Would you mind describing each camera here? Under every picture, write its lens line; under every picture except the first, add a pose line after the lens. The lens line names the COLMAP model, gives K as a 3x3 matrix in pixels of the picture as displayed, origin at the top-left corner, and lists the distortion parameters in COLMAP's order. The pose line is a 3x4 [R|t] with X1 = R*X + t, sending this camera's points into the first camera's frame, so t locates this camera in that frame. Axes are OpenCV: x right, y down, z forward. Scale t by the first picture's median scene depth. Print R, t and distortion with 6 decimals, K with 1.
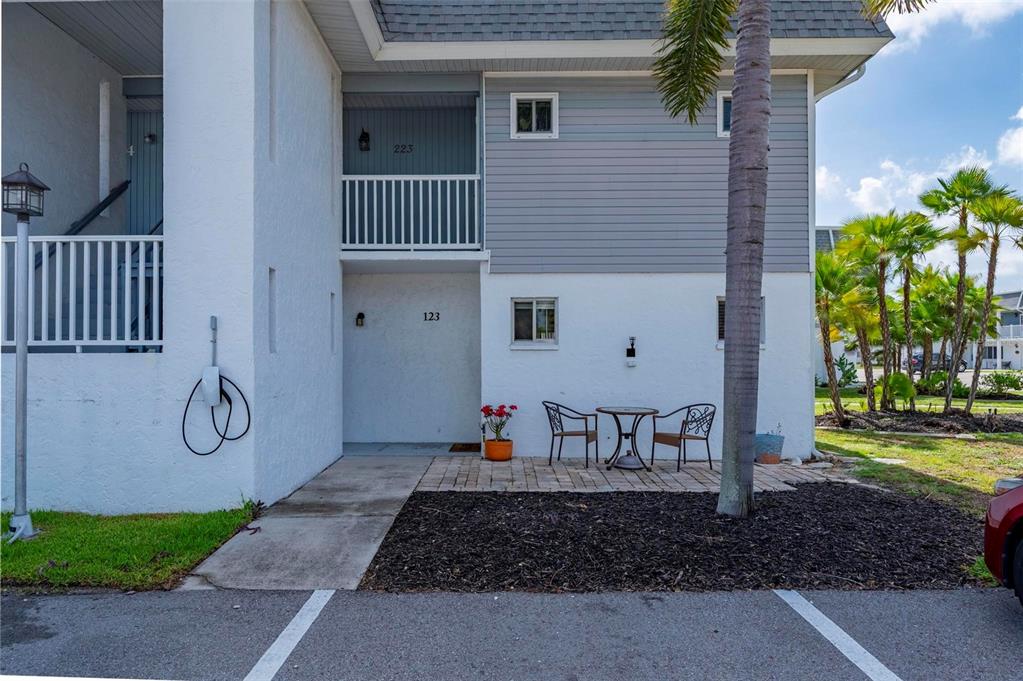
lens RADIAL K [[758.4, 0, 513.4], [0, 758.4, 354.8], [0, 0, 1]] dist [-0.003943, -0.002199]
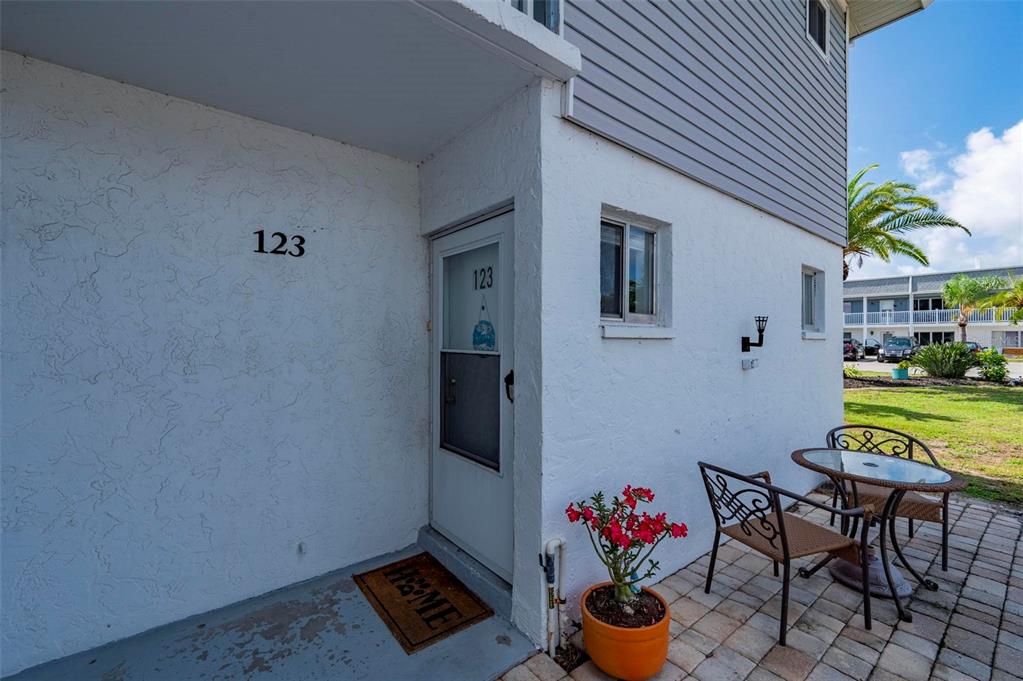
lens RADIAL K [[427.2, 0, 547.4], [0, 427.2, 337.7], [0, 0, 1]] dist [0.000183, -0.000062]
pose [[0.743216, 0.007274, 0.669012, -0.169447], [-0.005517, 0.999974, -0.004743, -0.005494], [-0.669029, -0.000166, 0.743236, 0.859235]]
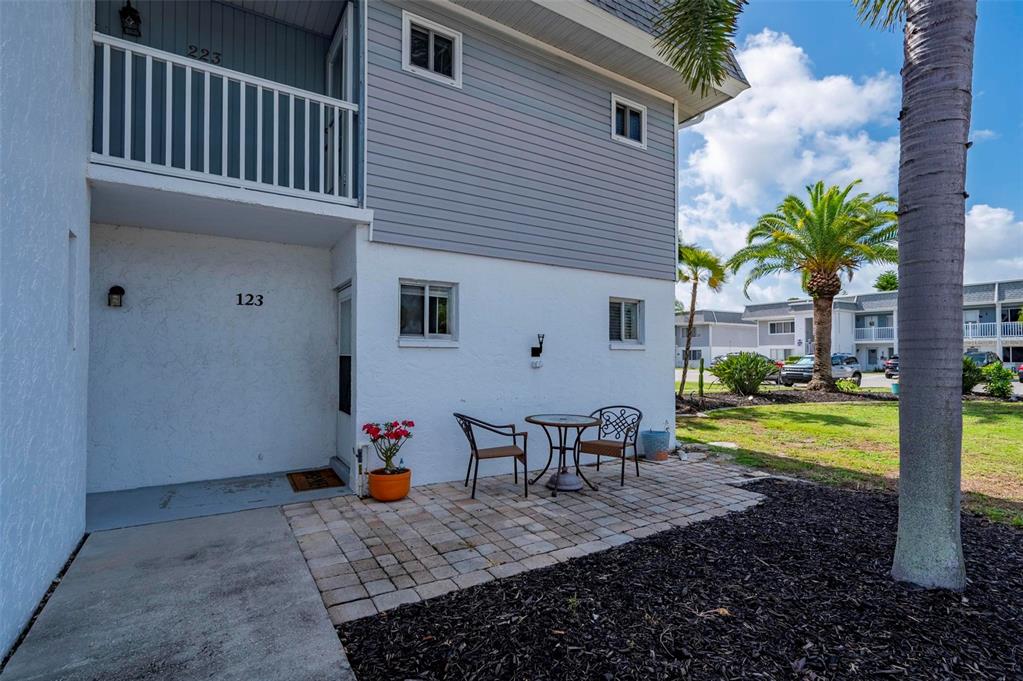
lens RADIAL K [[484.9, 0, 566.4], [0, 484.9, 349.8], [0, 0, 1]] dist [-0.002512, 0.000284]
pose [[0.810537, 0.012256, 0.585559, -0.150698], [-0.004409, 0.999880, -0.014825, 0.002788], [-0.585670, 0.009434, 0.810495, 0.511998]]
